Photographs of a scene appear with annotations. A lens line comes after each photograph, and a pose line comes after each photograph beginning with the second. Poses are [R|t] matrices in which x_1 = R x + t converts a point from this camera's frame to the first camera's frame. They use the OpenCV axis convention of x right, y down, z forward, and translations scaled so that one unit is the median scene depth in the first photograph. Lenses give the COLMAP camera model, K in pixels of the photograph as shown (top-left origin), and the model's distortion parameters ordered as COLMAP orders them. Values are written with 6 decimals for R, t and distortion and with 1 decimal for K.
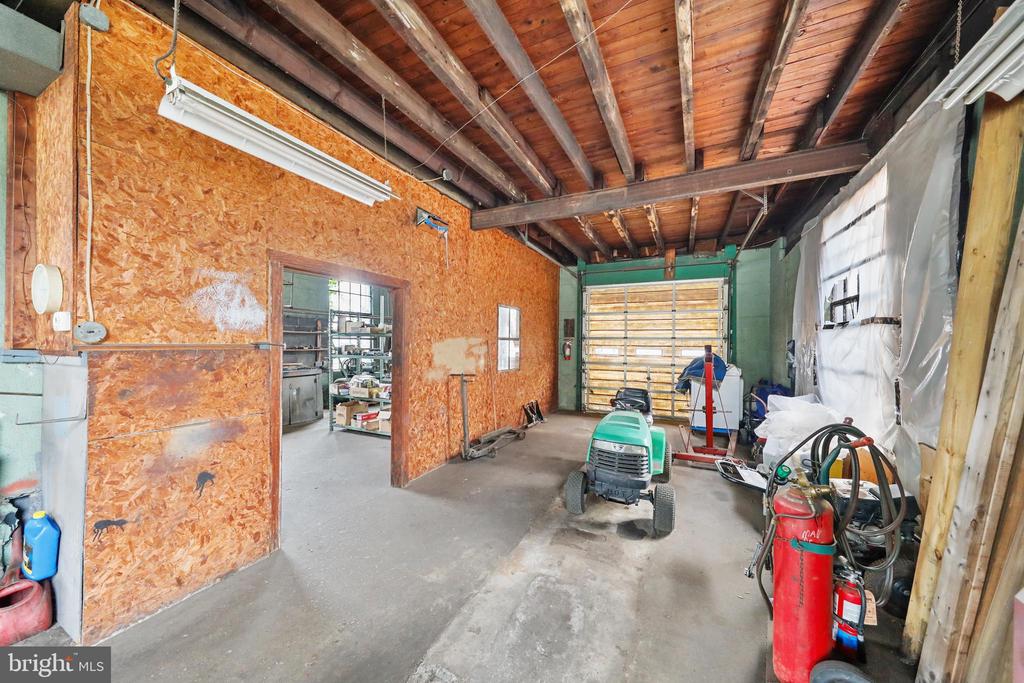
lens RADIAL K [[353.3, 0, 515.5], [0, 353.3, 346.0], [0, 0, 1]] dist [-0.002078, -0.000042]
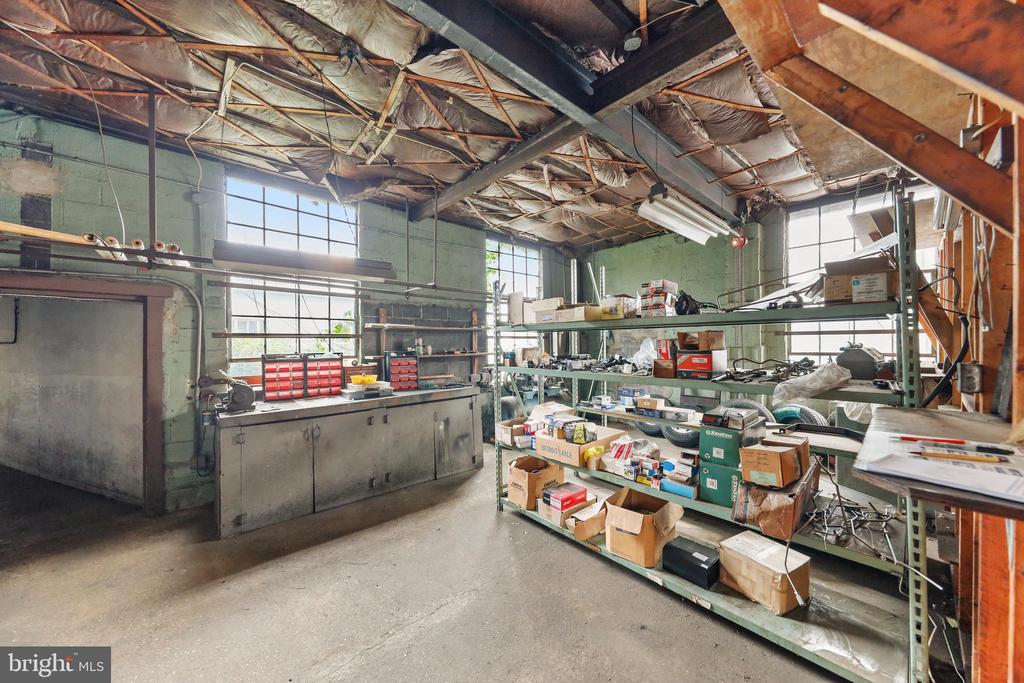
lens RADIAL K [[353.3, 0, 513.0], [0, 353.3, 343.7], [0, 0, 1]] dist [-0.002078, -0.000042]
pose [[0.920619, -0.015890, -0.390139, -0.195360], [0.013817, 0.999872, -0.008119, -0.003287], [0.390217, 0.002084, 0.920720, 0.353634]]
